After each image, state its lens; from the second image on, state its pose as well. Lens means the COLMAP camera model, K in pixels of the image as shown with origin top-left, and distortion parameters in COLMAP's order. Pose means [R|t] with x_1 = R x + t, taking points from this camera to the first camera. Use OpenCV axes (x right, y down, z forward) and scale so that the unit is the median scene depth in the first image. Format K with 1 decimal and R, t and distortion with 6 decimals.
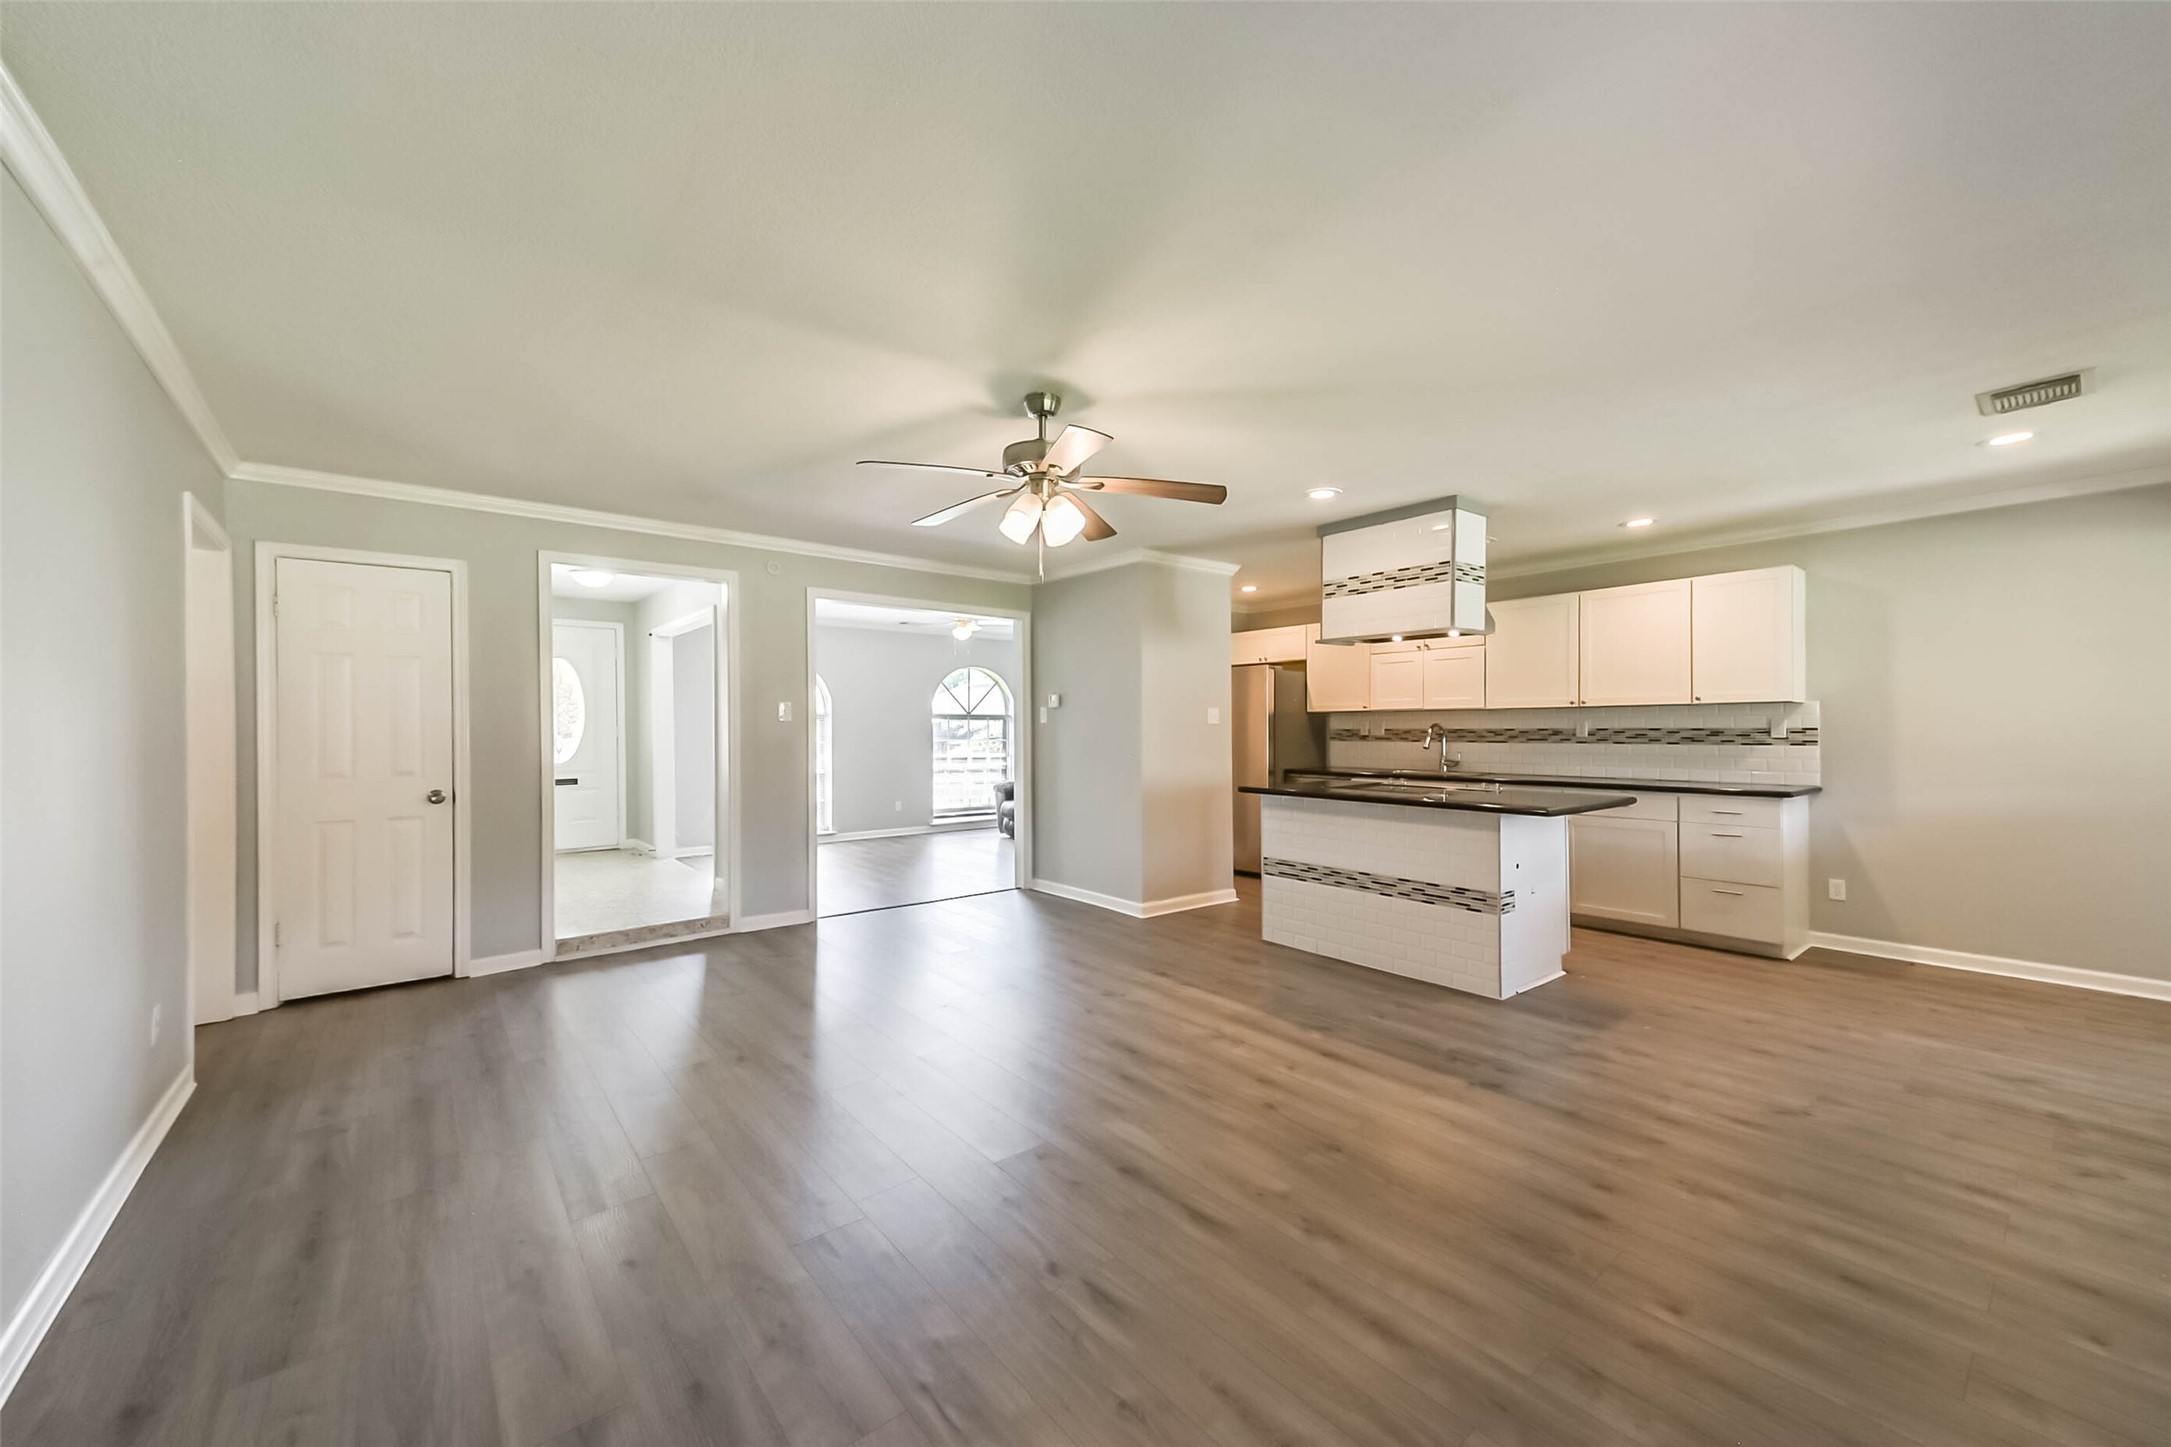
lens RADIAL K [[824.5, 0, 1033.5], [0, 824.5, 730.3], [0, 0, 1]] dist [0.023313, -0.002199]
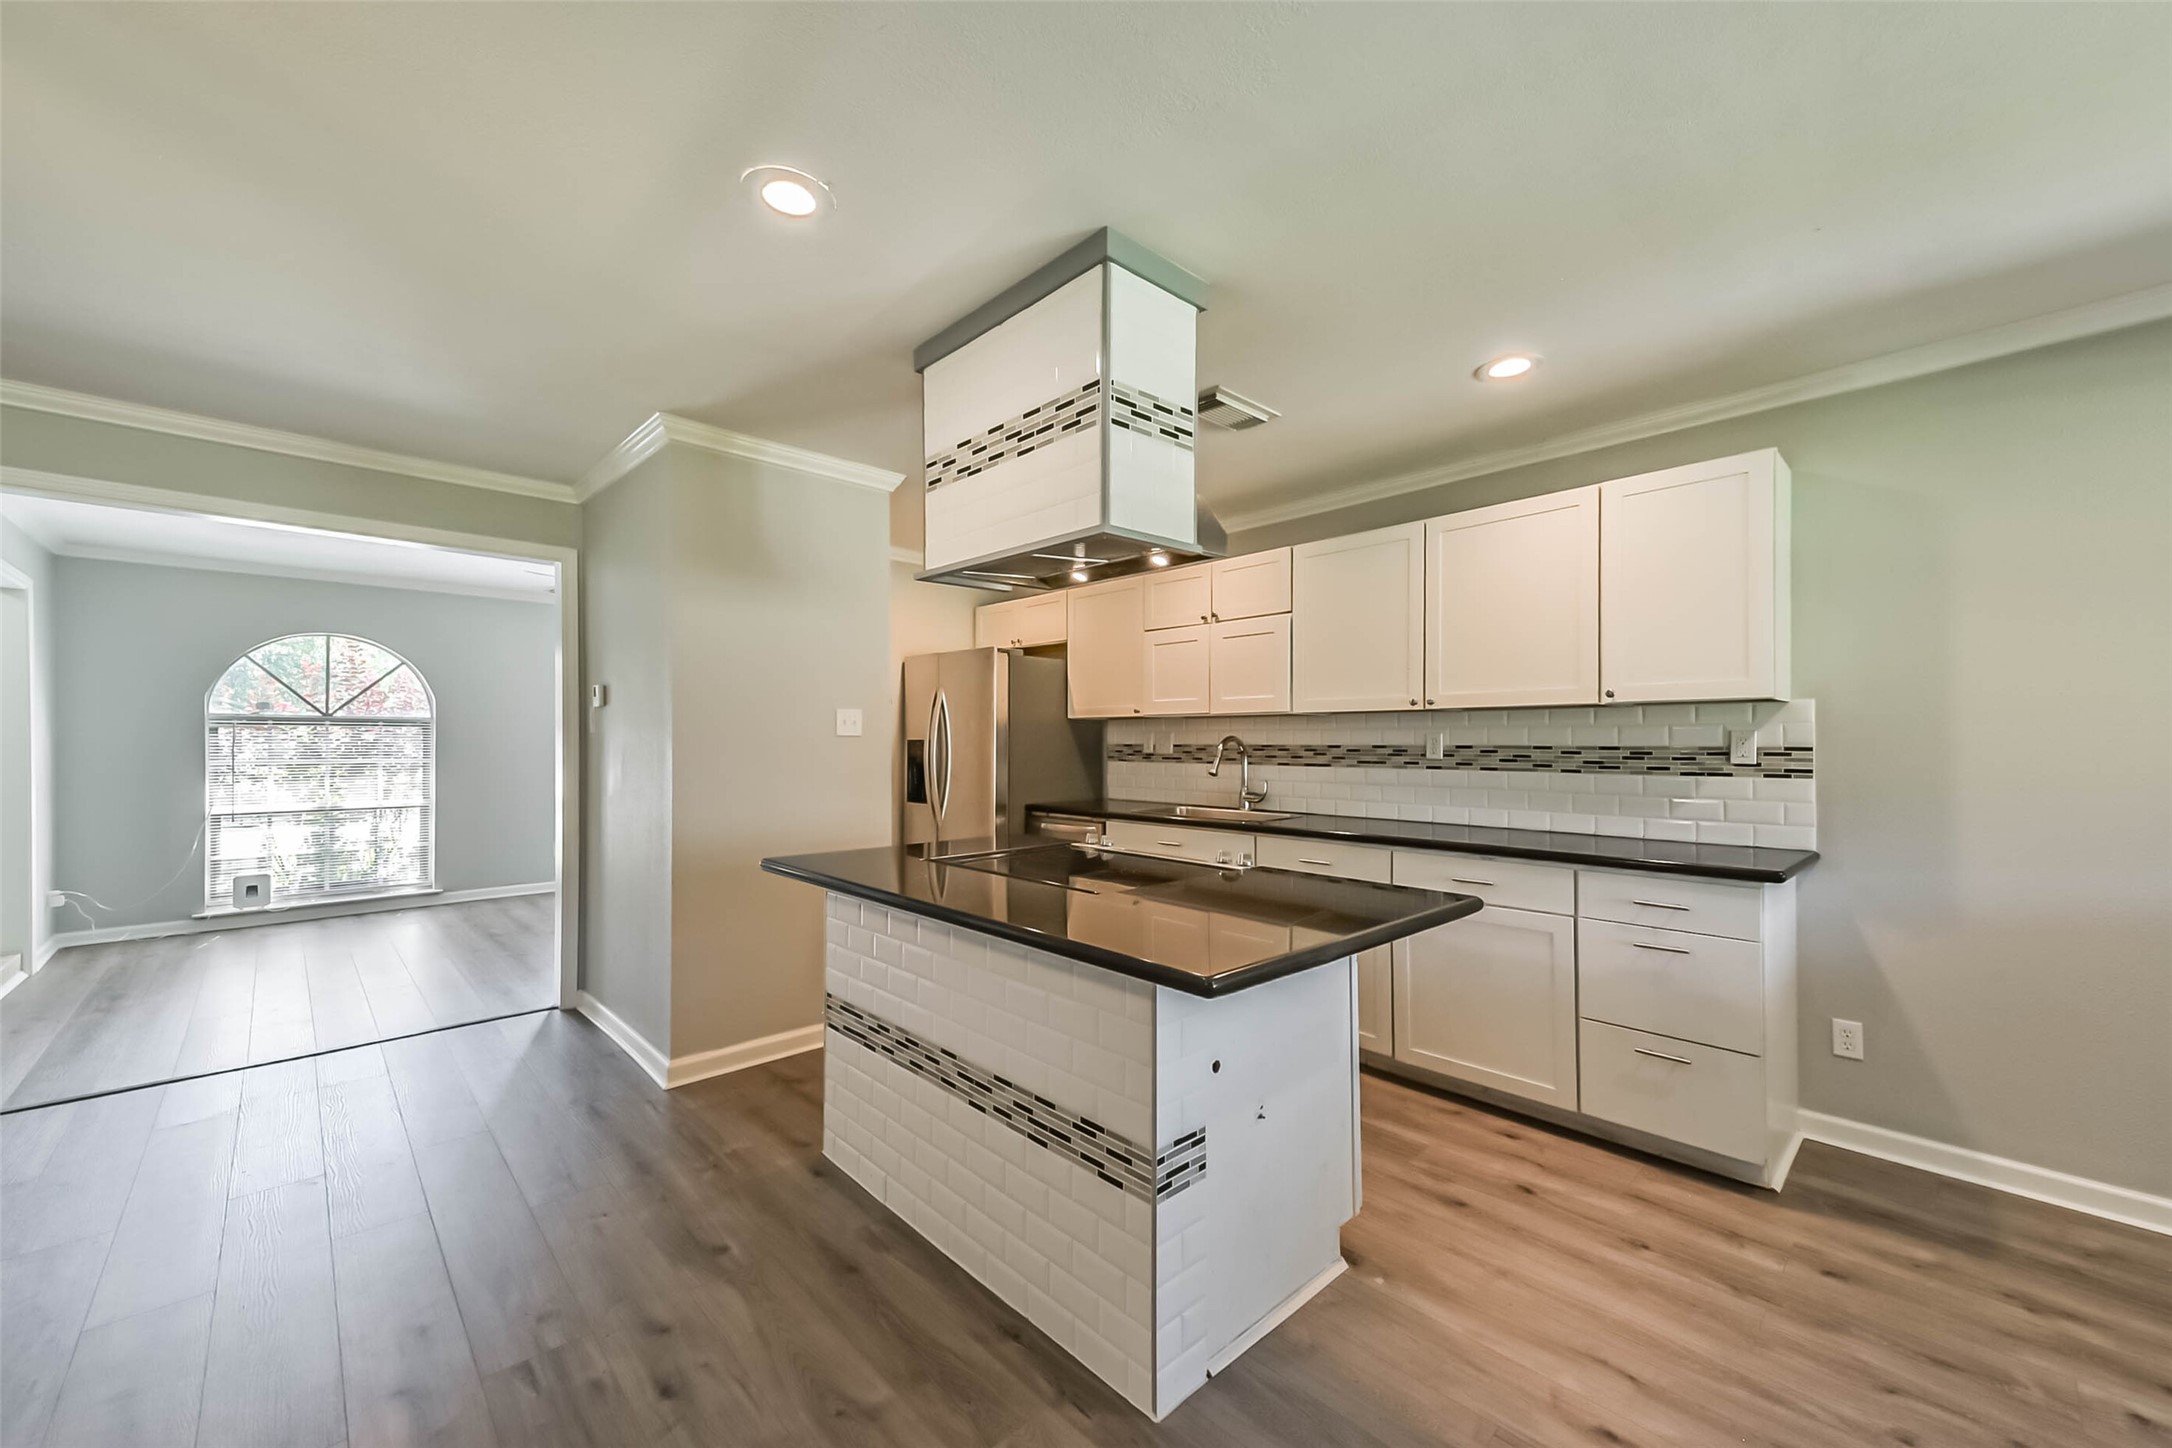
lens RADIAL K [[824.8, 0, 1044.2], [0, 824.8, 737.5], [0, 0, 1]] dist [0.023313, -0.002199]
pose [[0.997366, 0.003611, 0.072437, 0.380095], [-0.003153, 0.999974, -0.006429, -0.003620], [-0.072459, 0.006184, 0.997352, 0.475130]]
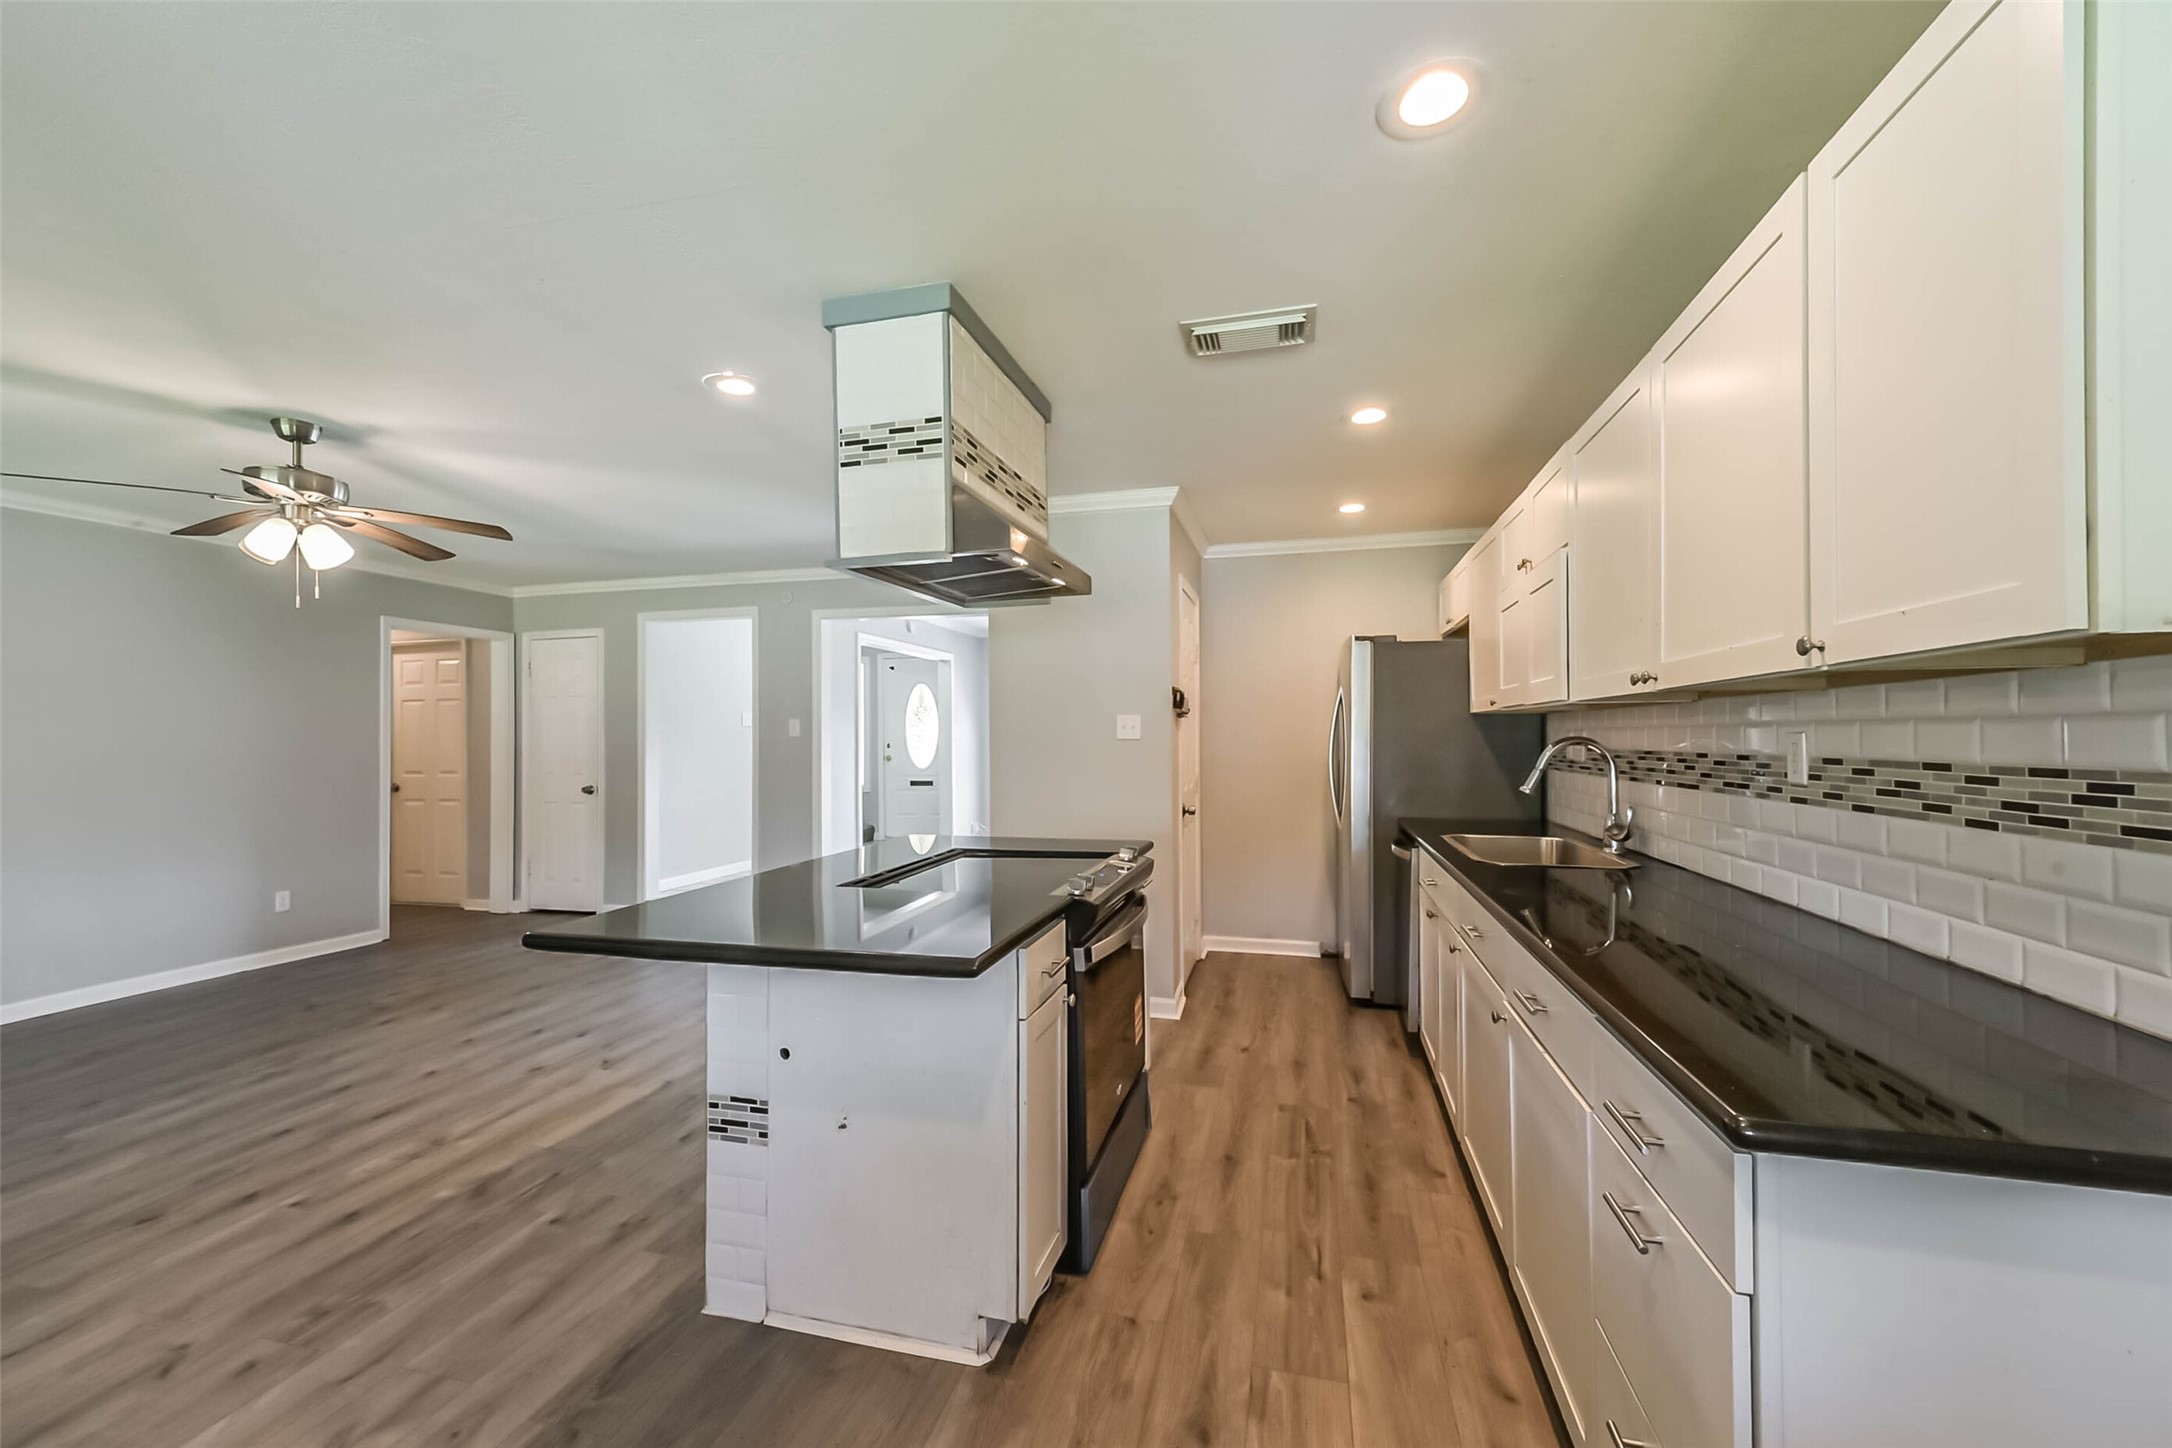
lens RADIAL K [[824.8, 0, 1108.0], [0, 824.8, 734.0], [0, 0, 1]] dist [0.023313, -0.002199]
pose [[0.616774, -0.003359, -0.787133, 0.878309], [0.002604, 0.999994, -0.002228, -0.012361], [0.787136, -0.000676, 0.616779, 0.705306]]
